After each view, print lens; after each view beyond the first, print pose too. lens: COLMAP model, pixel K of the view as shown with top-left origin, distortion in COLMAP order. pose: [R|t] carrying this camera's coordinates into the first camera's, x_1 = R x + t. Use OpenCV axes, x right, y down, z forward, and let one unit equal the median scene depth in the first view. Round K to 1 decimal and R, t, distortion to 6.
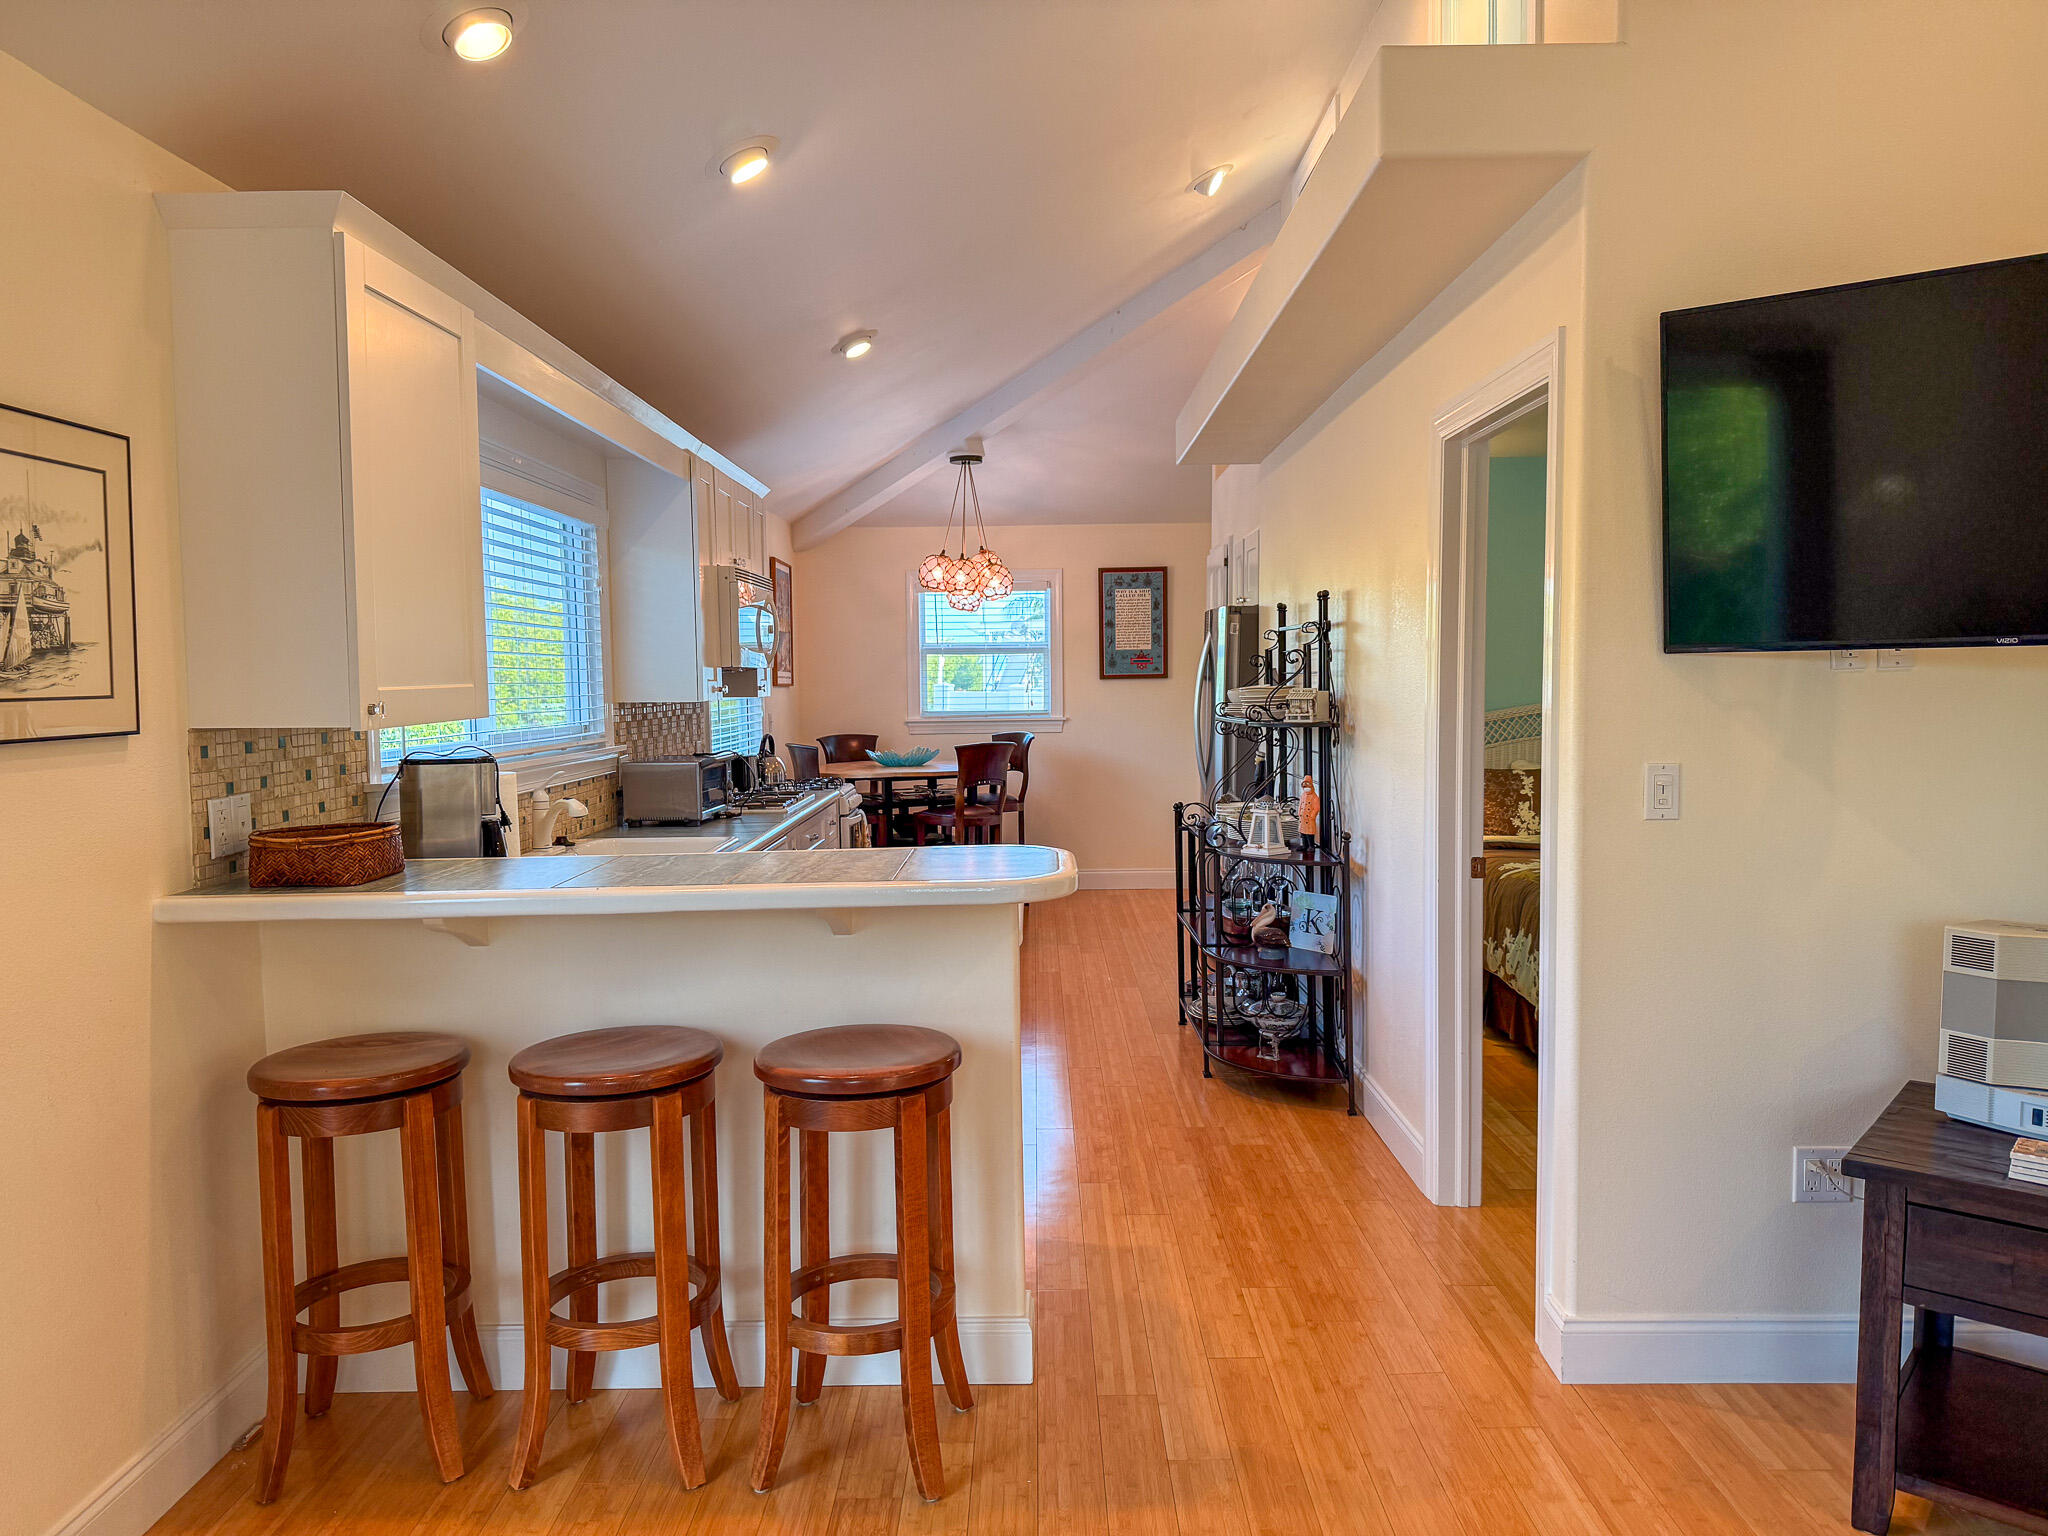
lens RADIAL K [[1422.8, 0, 1029.7], [0, 1422.8, 774.0], [0, 0, 1]] dist [0.003452, -0.007301]
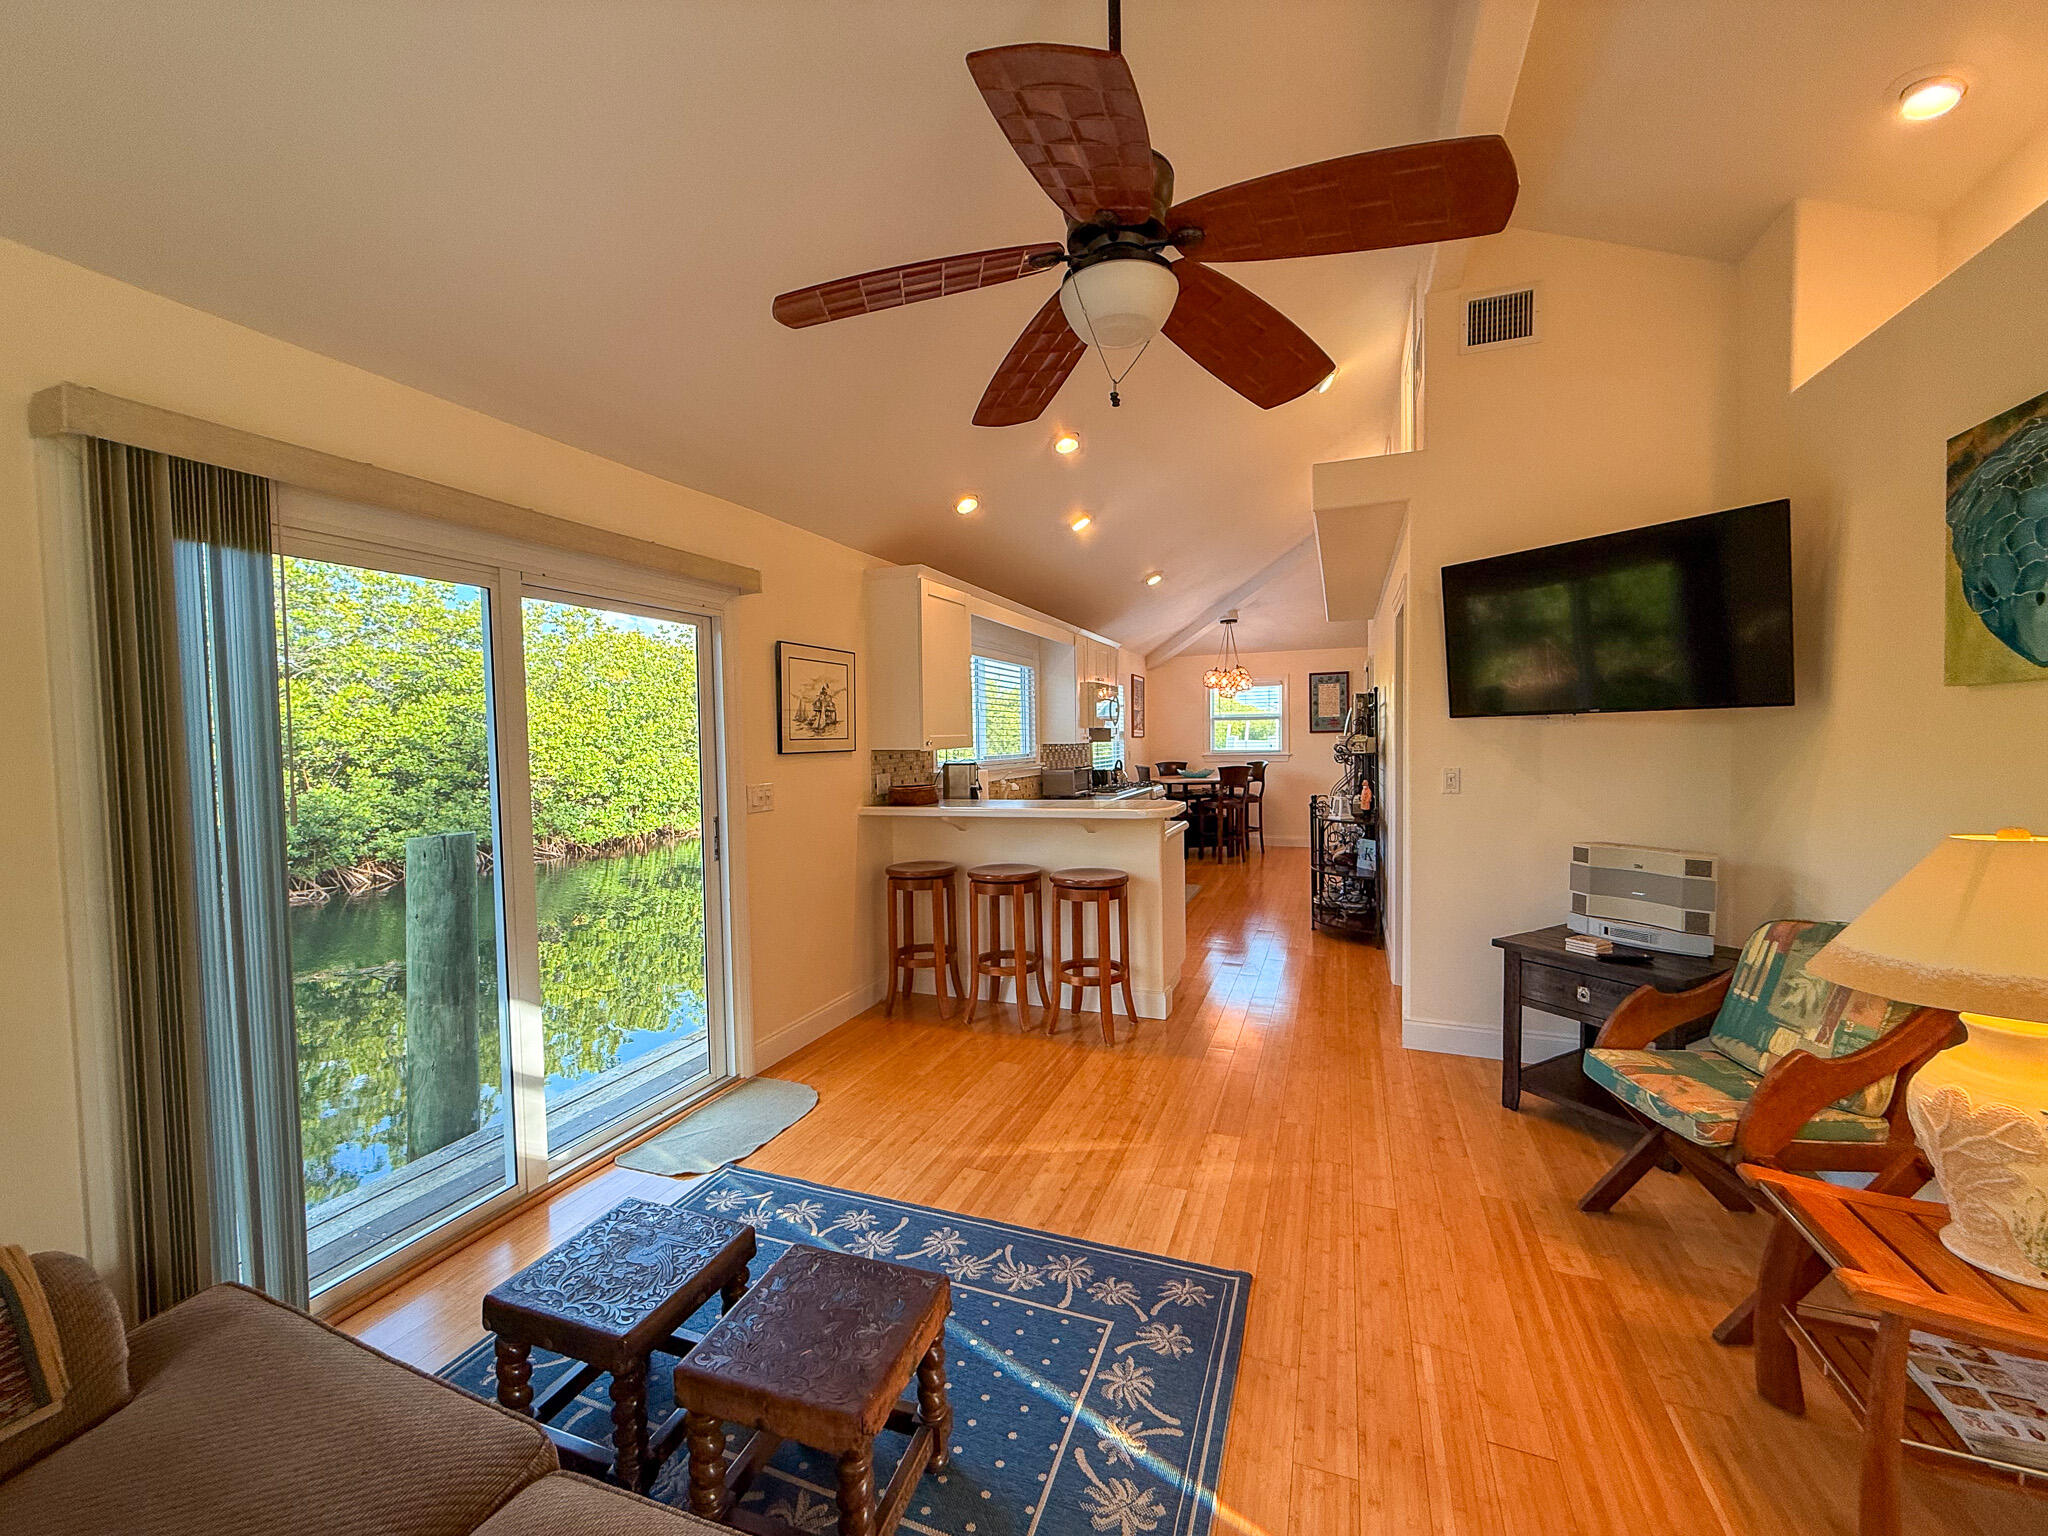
lens RADIAL K [[822.2, 0, 1025.3], [0, 822.2, 766.8], [0, 0, 1]] dist [0.001251, -0.000013]
pose [[0.932491, 0.010071, -0.361053, 0.244632], [-0.020410, 0.999483, -0.024834, 0.030276], [0.360617, 0.030527, 0.932214, -0.356390]]
